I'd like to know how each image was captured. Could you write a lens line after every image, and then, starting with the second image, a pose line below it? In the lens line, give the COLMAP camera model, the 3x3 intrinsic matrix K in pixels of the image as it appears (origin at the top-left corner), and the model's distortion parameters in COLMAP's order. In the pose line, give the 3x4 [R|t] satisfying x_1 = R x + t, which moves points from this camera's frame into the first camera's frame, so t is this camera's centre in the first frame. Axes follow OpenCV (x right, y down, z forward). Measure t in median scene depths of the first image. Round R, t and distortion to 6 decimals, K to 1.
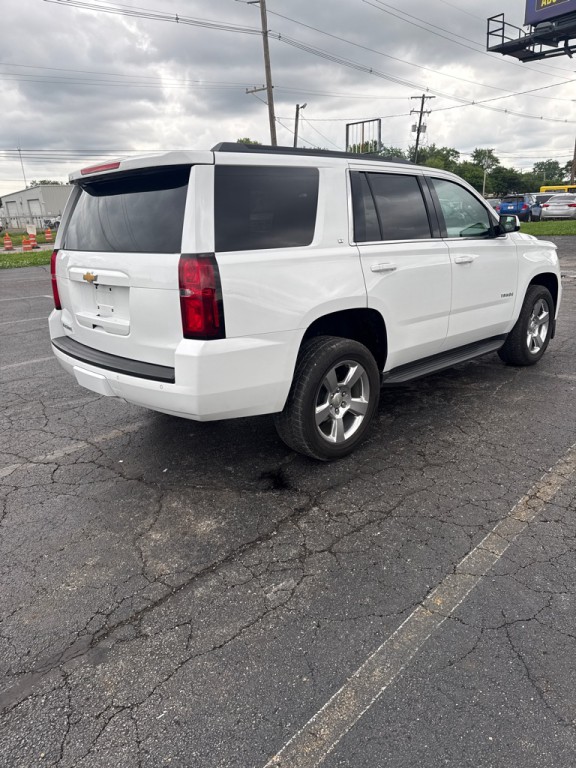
lens RADIAL K [[550.2, 0, 287.1], [0, 550.2, 385.5], [0, 0, 1]] dist [0.031269, -0.038250]
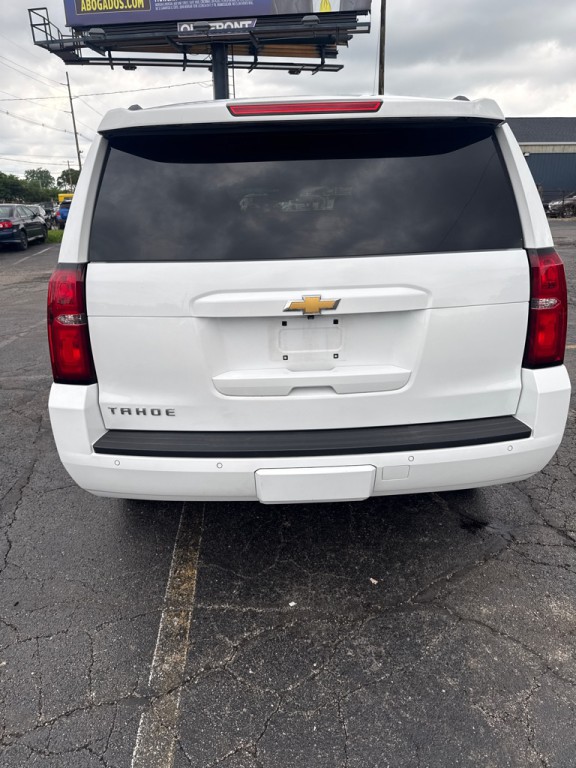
lens RADIAL K [[550.2, 0, 289.7], [0, 550.2, 385.6], [0, 0, 1]] dist [0.031269, -0.038250]
pose [[0.673258, -0.204438, 0.710583, -0.123190], [0.213518, 0.973830, 0.077873, -0.025760], [-0.707907, 0.099294, 0.699291, 0.099503]]
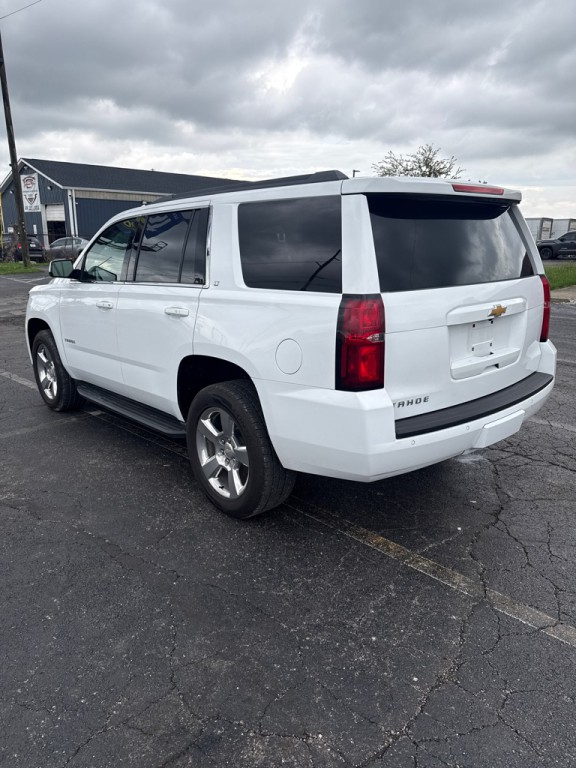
lens RADIAL K [[550.2, 0, 286.7], [0, 550.2, 382.9], [0, 0, 1]] dist [0.031269, -0.038250]
pose [[0.039109, -0.209048, 0.977123, -0.196737], [0.298108, 0.935781, 0.188272, -0.055758], [-0.953731, 0.283925, 0.098916, 0.198798]]
